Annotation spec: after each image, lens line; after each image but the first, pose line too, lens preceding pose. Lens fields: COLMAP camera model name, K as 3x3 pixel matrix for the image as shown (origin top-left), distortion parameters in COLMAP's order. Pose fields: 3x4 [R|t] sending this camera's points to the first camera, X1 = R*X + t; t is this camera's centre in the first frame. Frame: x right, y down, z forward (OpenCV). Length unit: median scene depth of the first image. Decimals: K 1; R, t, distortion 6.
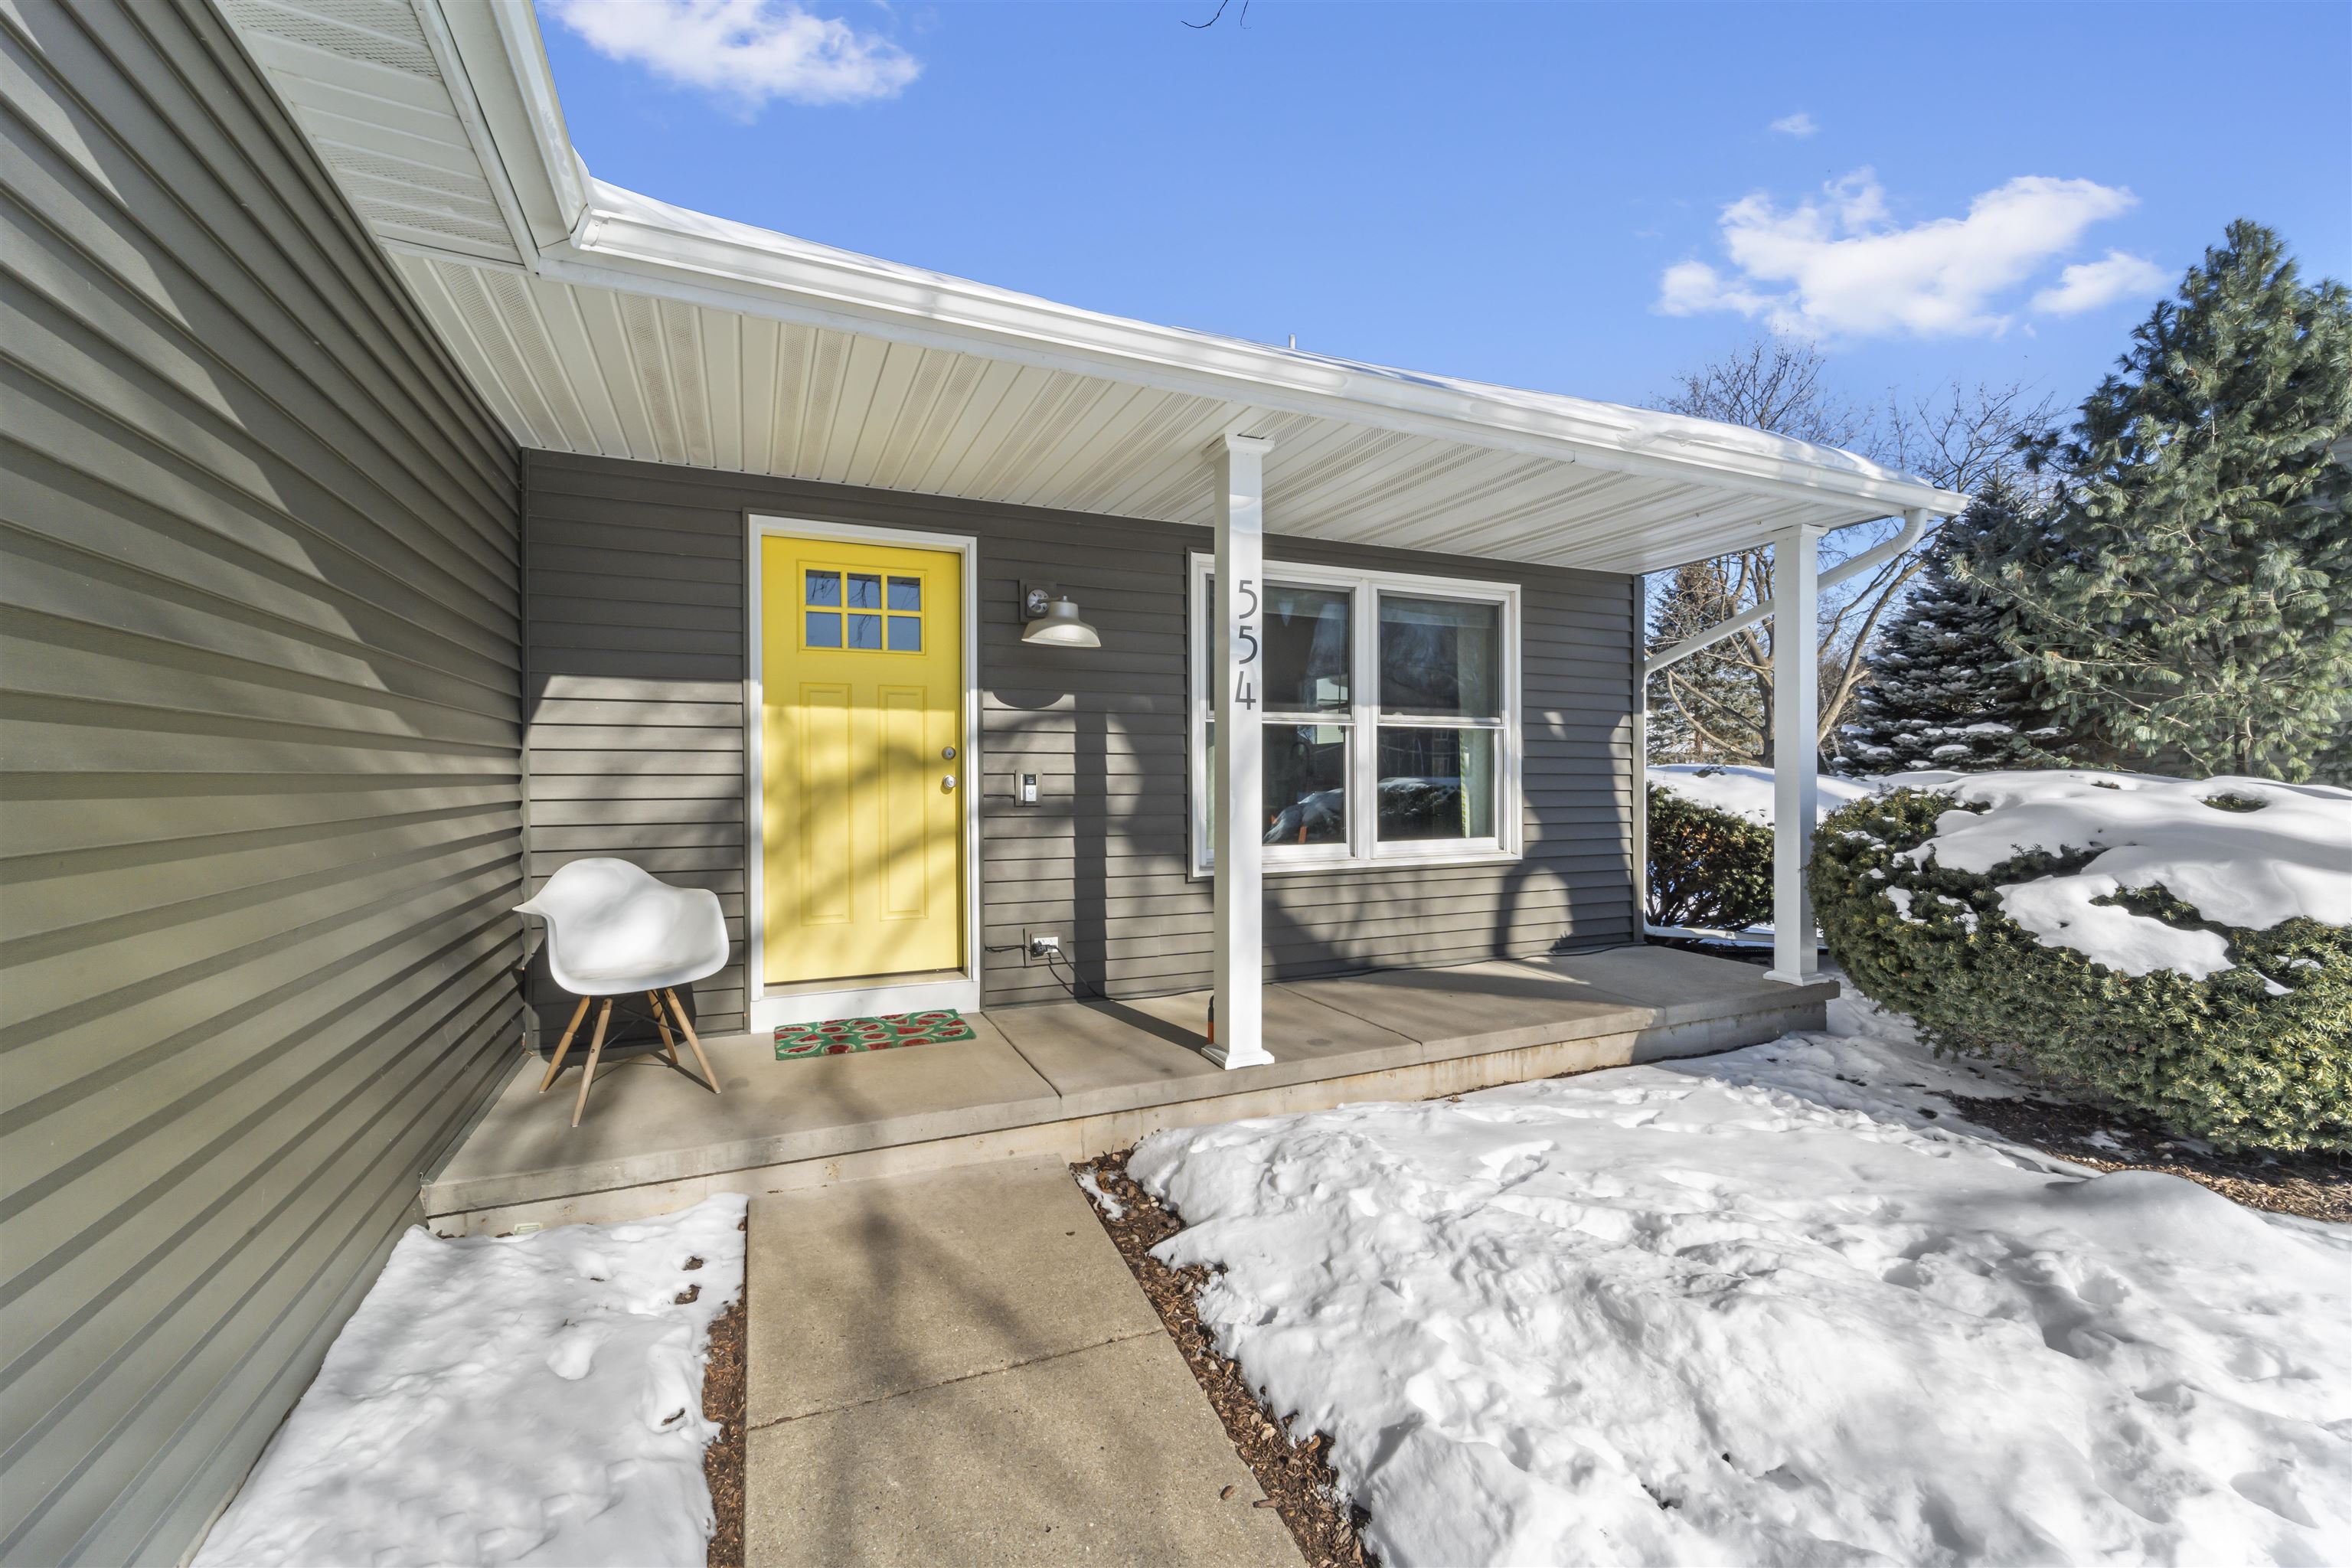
lens RADIAL K [[955.9, 0, 1168.9], [0, 955.9, 754.6], [0, 0, 1]] dist [-0.001164, -0.000439]
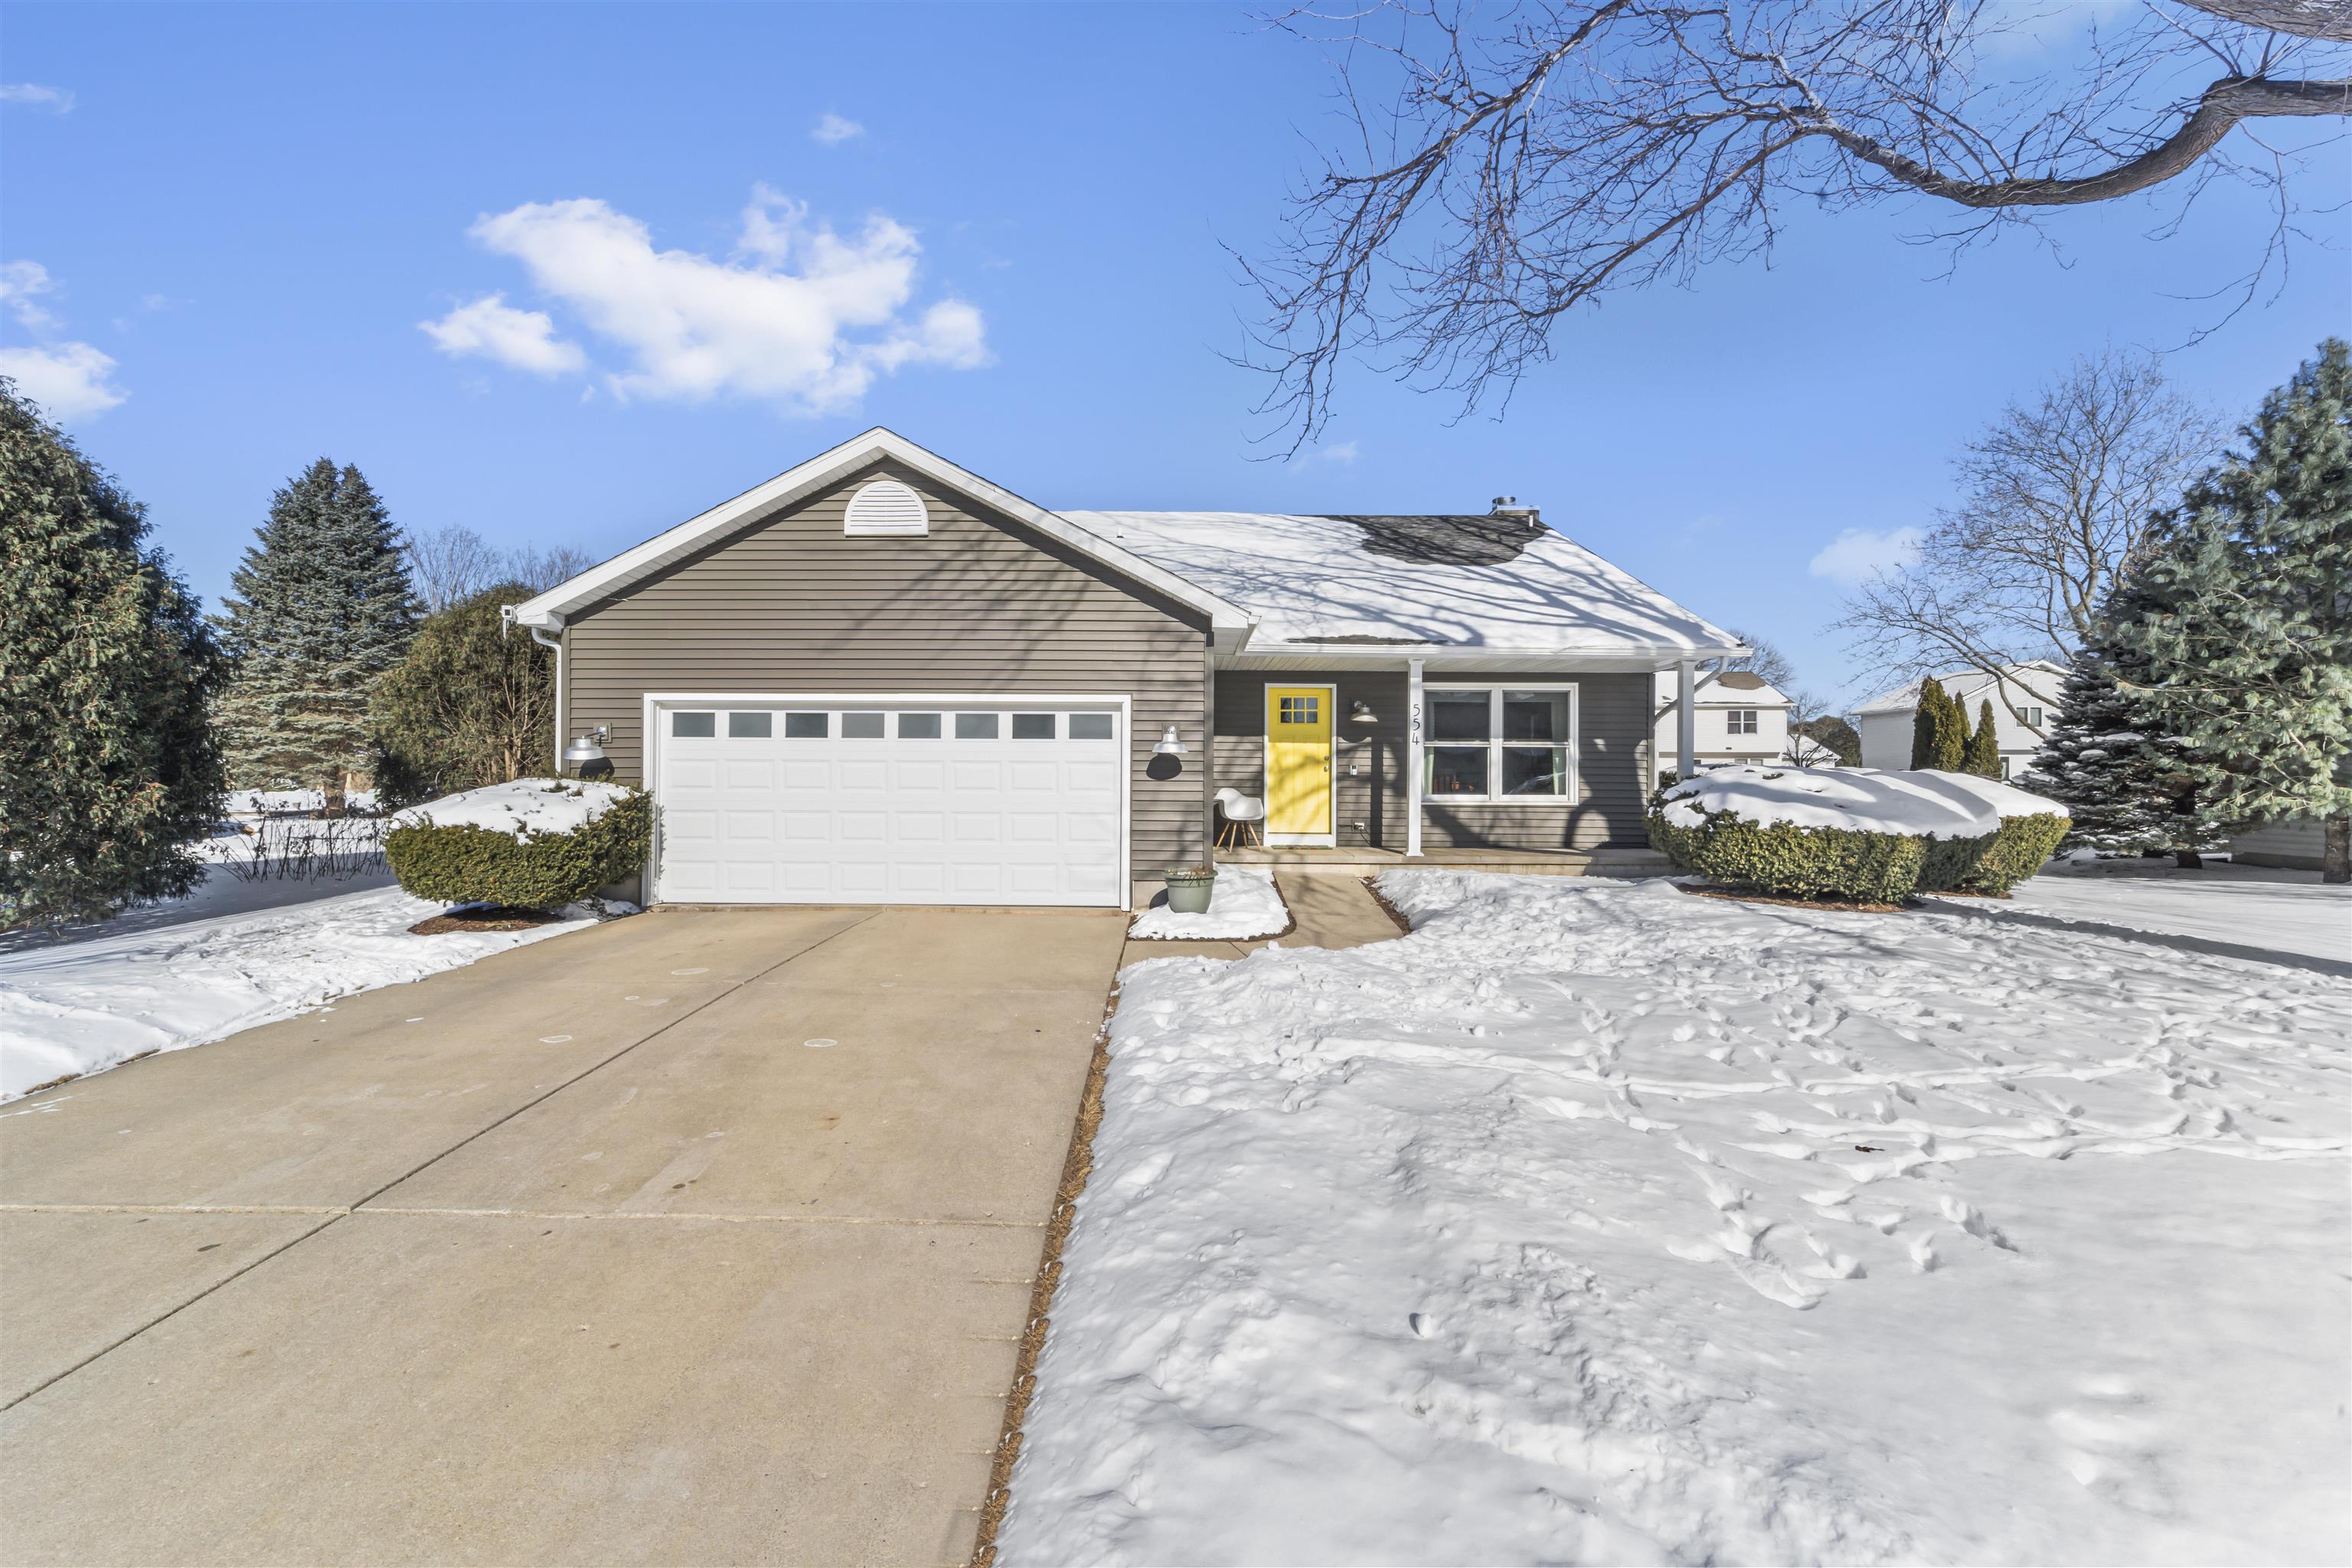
lens RADIAL K [[955.9, 0, 1168.9], [0, 955.9, 754.6], [0, 0, 1]] dist [-0.001164, -0.000439]
pose [[0.912332, -0.001566, -0.409448, 0.509361], [0.001406, 0.999999, -0.000690, -0.011367], [0.409449, 0.000054, 0.912333, -1.806180]]
